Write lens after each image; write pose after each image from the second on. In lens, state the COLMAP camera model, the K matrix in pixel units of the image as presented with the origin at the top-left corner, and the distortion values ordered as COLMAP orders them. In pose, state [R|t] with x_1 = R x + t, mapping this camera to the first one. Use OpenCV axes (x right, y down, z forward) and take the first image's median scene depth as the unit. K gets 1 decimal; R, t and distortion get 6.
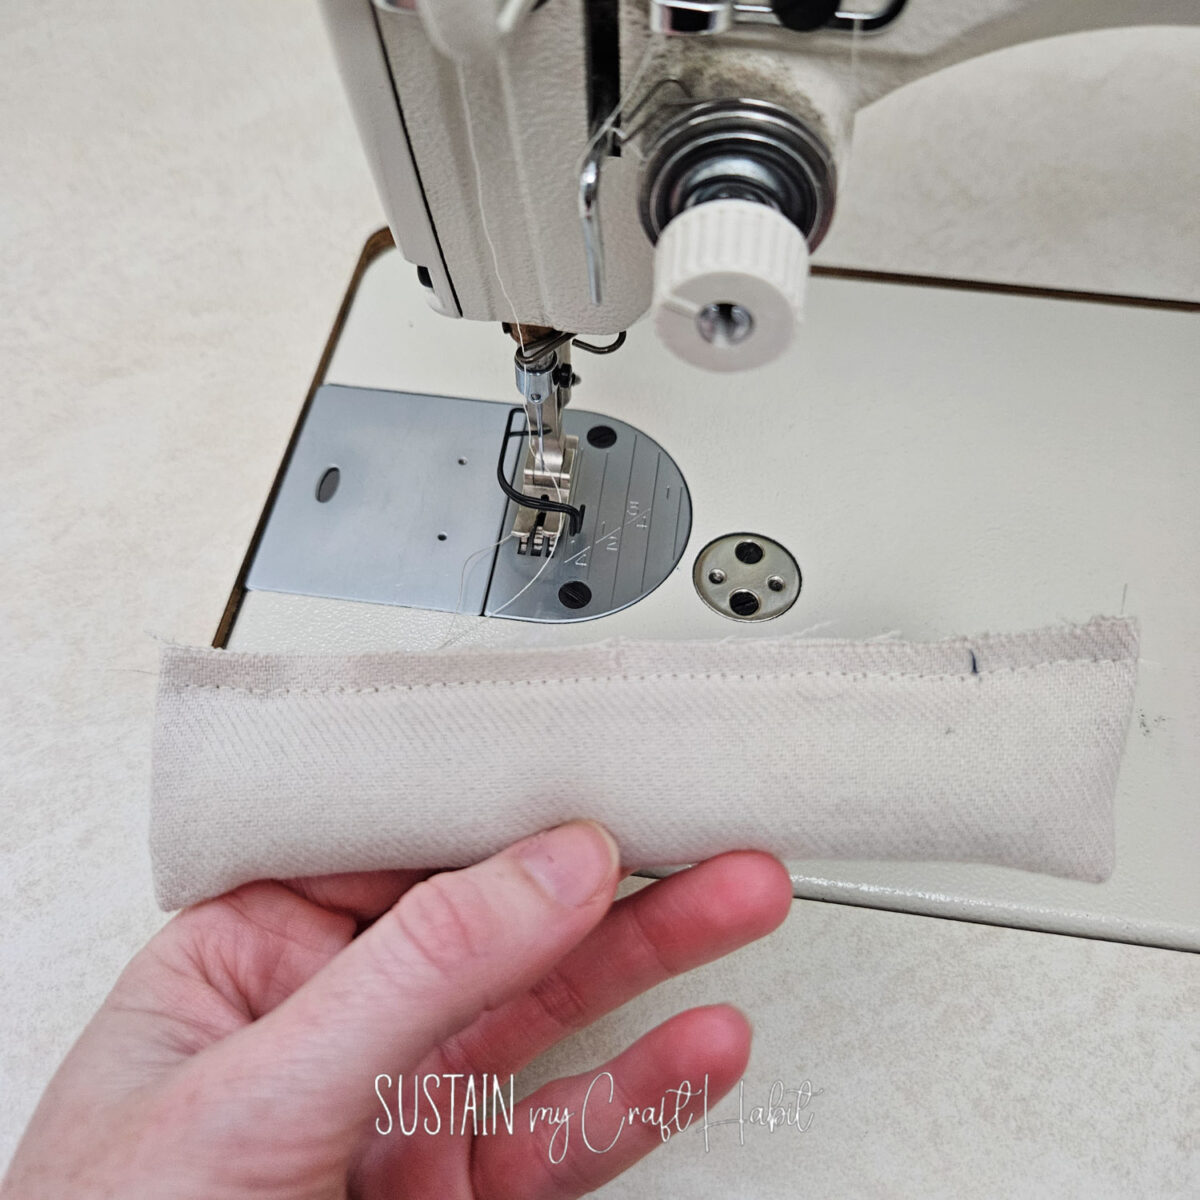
lens RADIAL K [[1102.5, 0, 639.3], [0, 1102.5, 587.2], [0, 0, 1]] dist [0.043055, -0.075855]
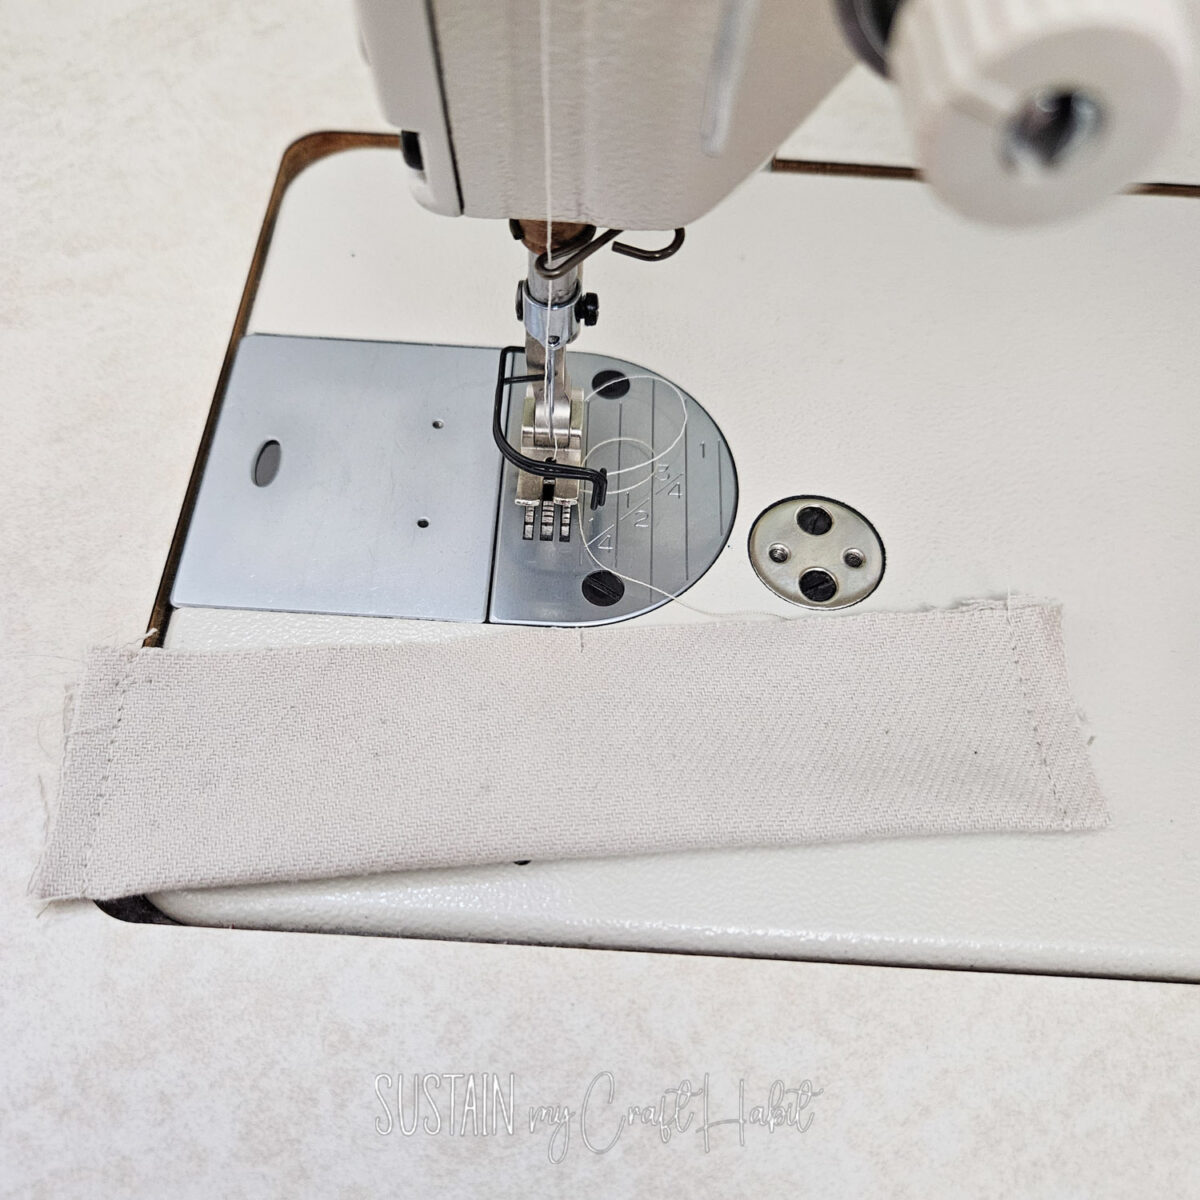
lens RADIAL K [[1089.7, 0, 600.0], [0, 1089.7, 600.0], [0, 0, 1]] dist [0.010603, -0.017030]
pose [[0.996315, -0.060983, 0.060316, -0.125739], [0.058299, 0.997270, 0.045310, -0.022726], [-0.062914, -0.041626, 0.997150, 0.276416]]
